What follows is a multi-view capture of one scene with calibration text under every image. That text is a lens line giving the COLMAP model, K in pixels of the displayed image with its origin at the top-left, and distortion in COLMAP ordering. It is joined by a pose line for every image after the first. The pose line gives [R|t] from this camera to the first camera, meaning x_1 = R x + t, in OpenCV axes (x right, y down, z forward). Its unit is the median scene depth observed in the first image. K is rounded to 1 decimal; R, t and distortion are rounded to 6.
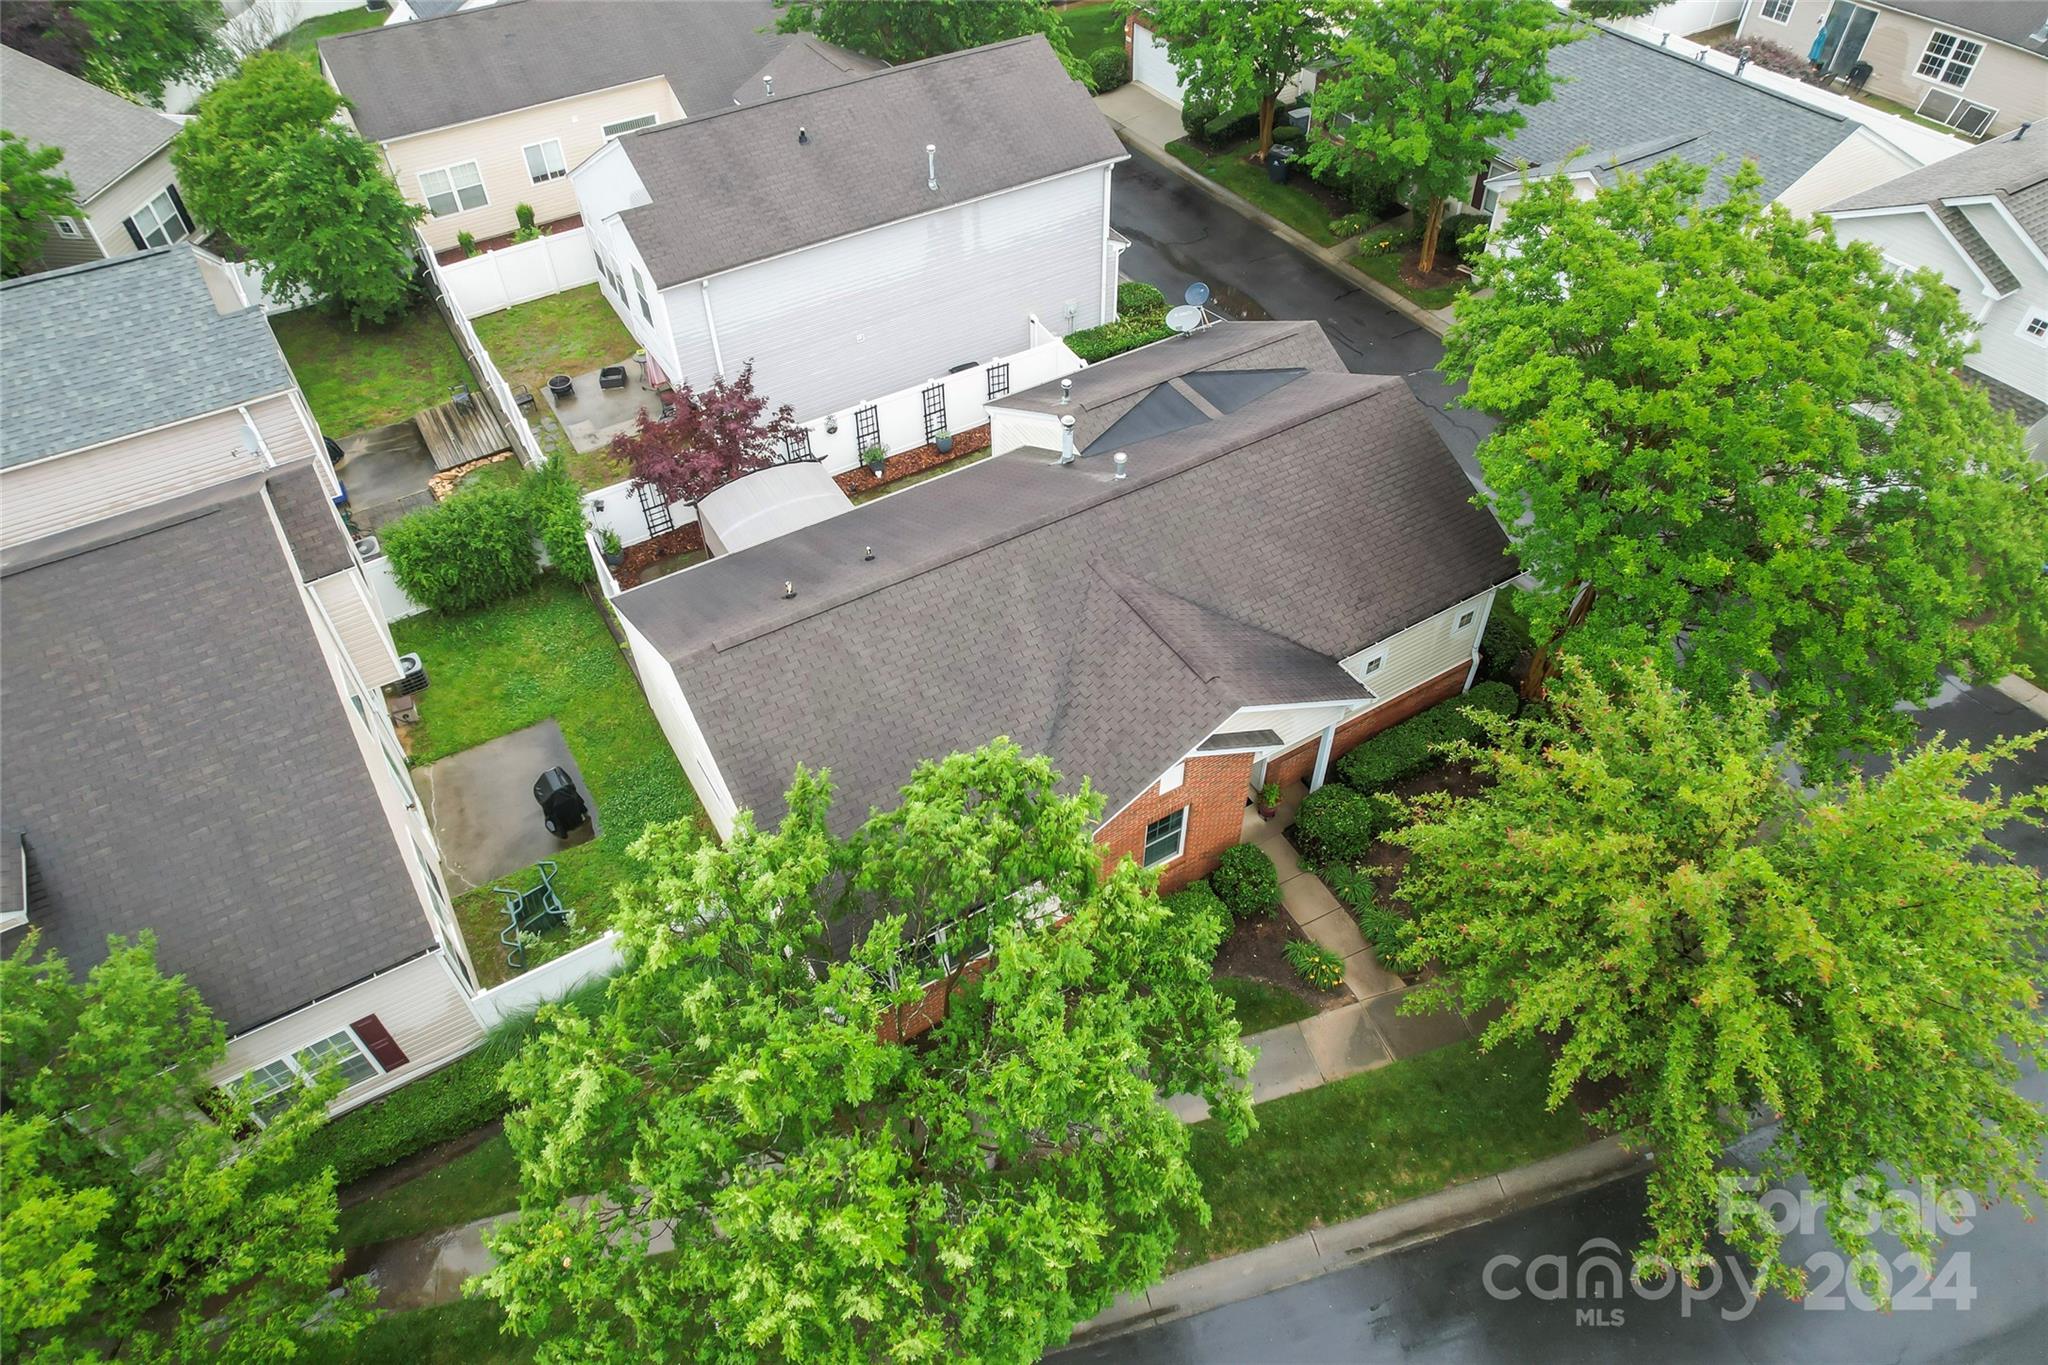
lens RADIAL K [[1309.9, 0, 1038.1], [0, 1309.9, 687.8], [0, 0, 1]] dist [-0.000412, 0.000150]
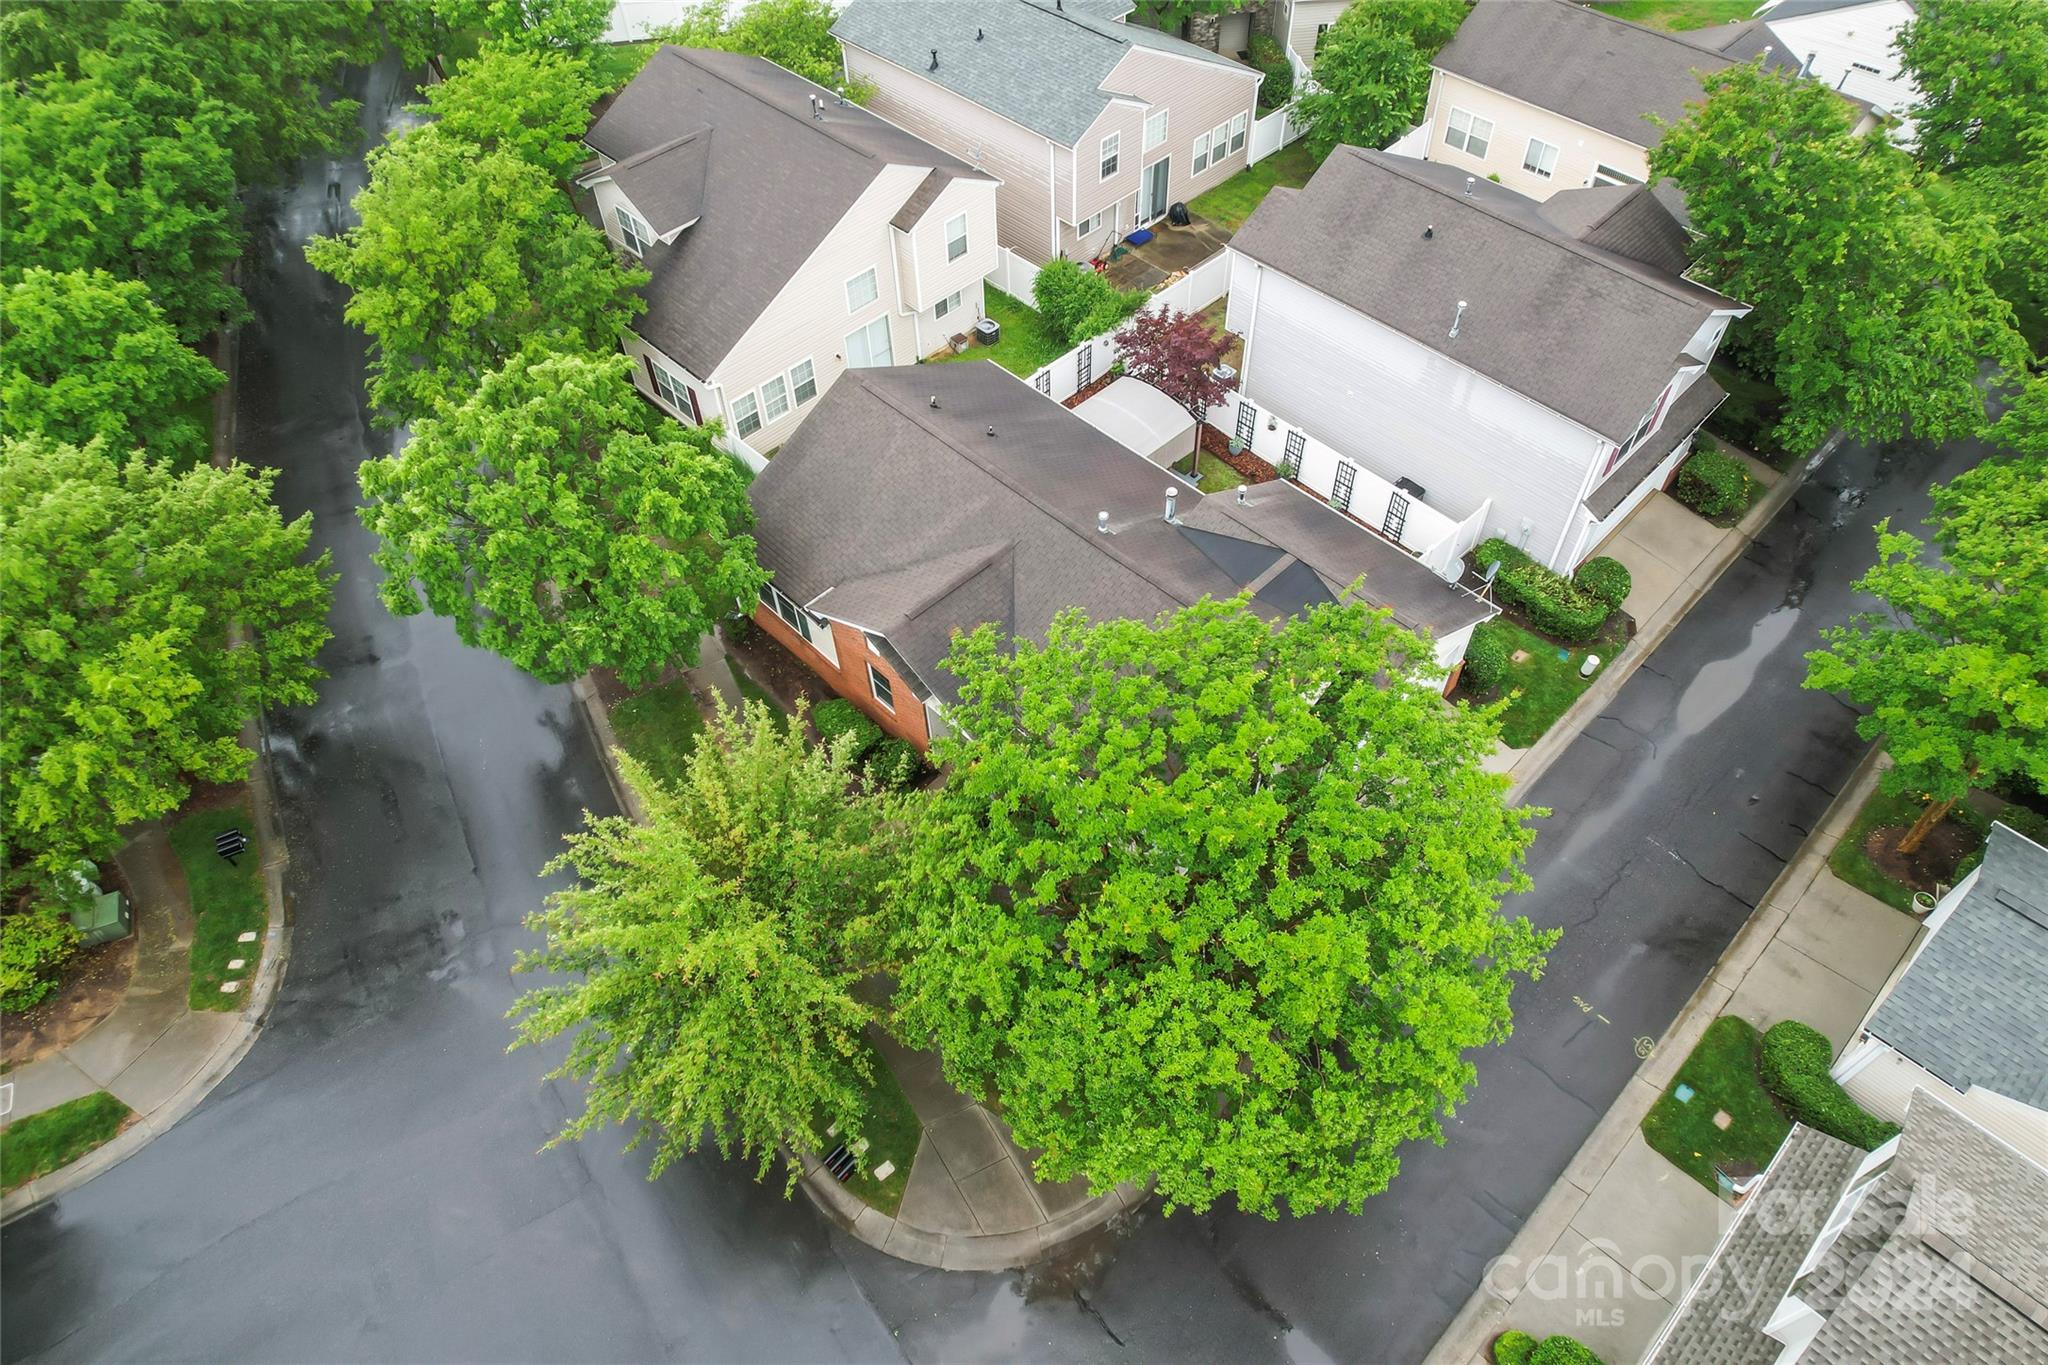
lens RADIAL K [[1309.9, 0, 1038.1], [0, 1309.9, 687.8], [0, 0, 1]] dist [-0.000412, 0.000150]
pose [[0.243296, 0.767136, -0.593557, 0.569431], [-0.690541, 0.566729, 0.449412, -0.375334], [0.681146, 0.300535, 0.667622, 0.100383]]
